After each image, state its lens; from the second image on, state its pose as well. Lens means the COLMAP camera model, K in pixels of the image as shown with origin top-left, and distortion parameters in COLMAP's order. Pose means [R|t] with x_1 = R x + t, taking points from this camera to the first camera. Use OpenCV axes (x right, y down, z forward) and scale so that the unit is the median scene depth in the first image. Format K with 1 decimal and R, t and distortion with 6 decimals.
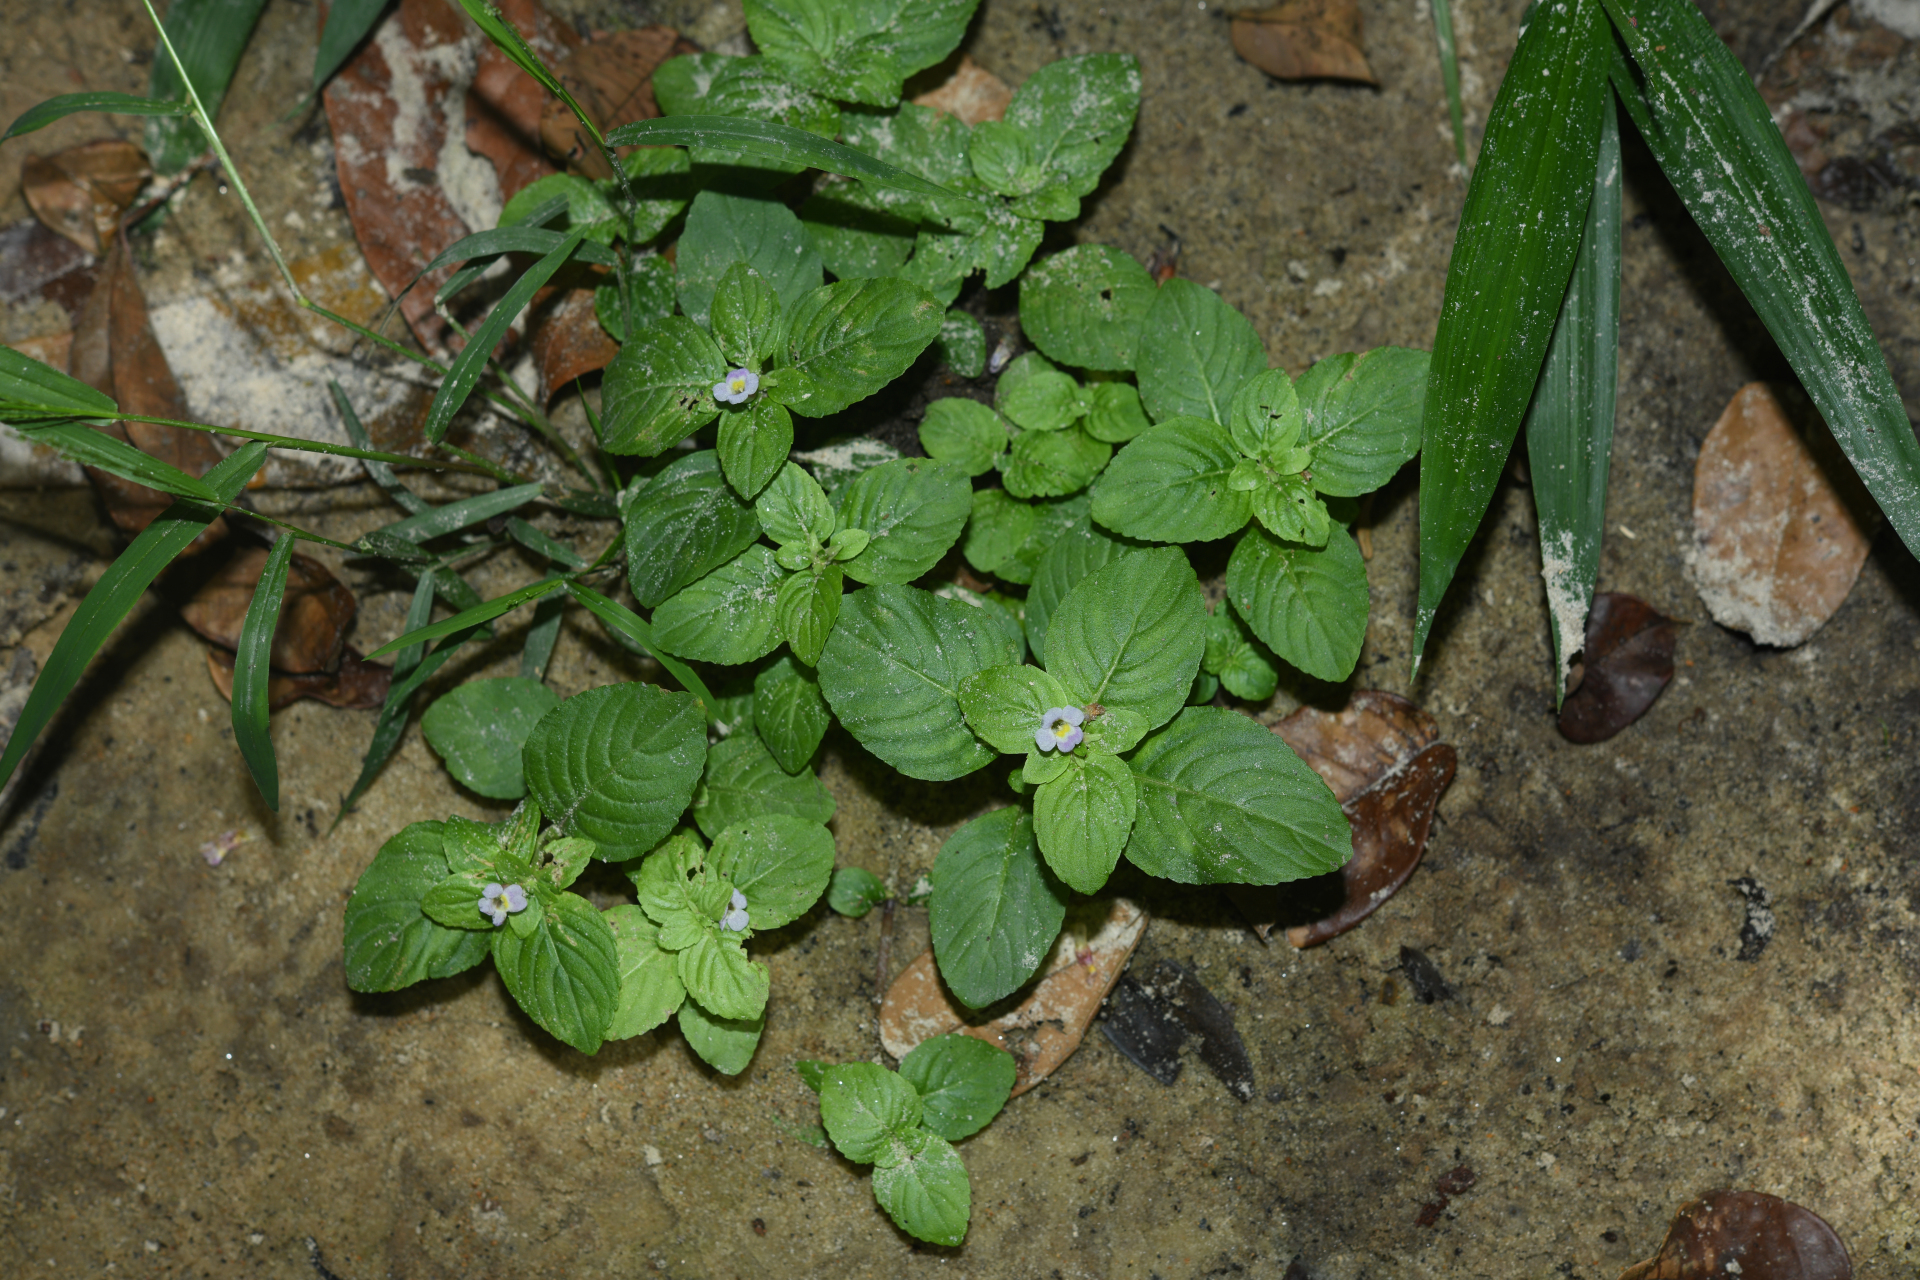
lens RADIAL K [[3322.0, 0, 909.0], [0, 3322.0, 637.1], [0, 0, 1]] dist [-0.011213, 0.335814]
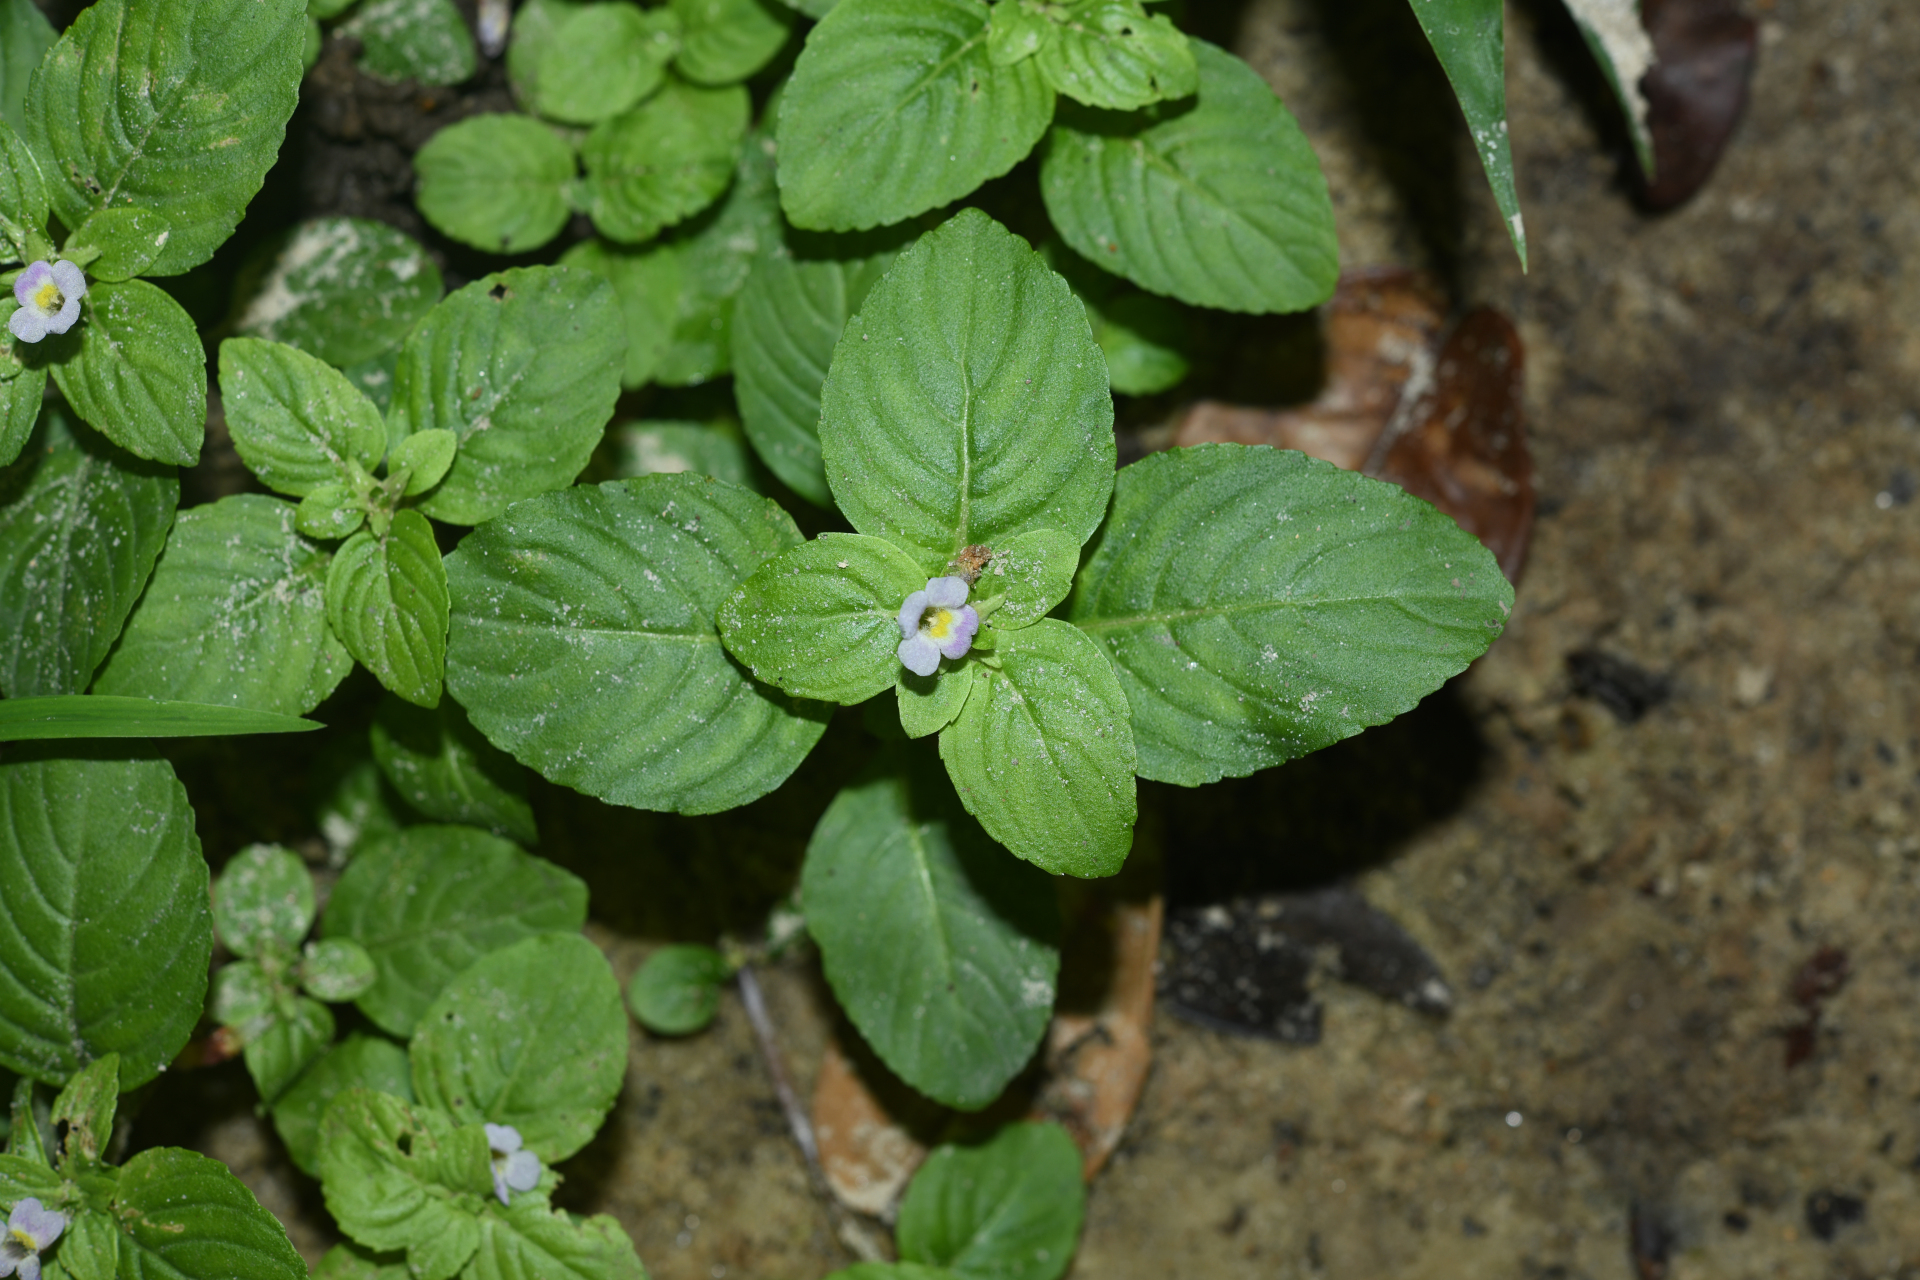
lens RADIAL K [[3322.0, 0, 909.0], [0, 3322.0, 637.1], [0, 0, 1]] dist [-0.011213, 0.335814]
pose [[0.893228, -0.441842, 0.083185, -0.002809], [0.428214, 0.892433, 0.142110, -0.043141], [-0.137028, -0.091315, 0.986349, 0.439800]]
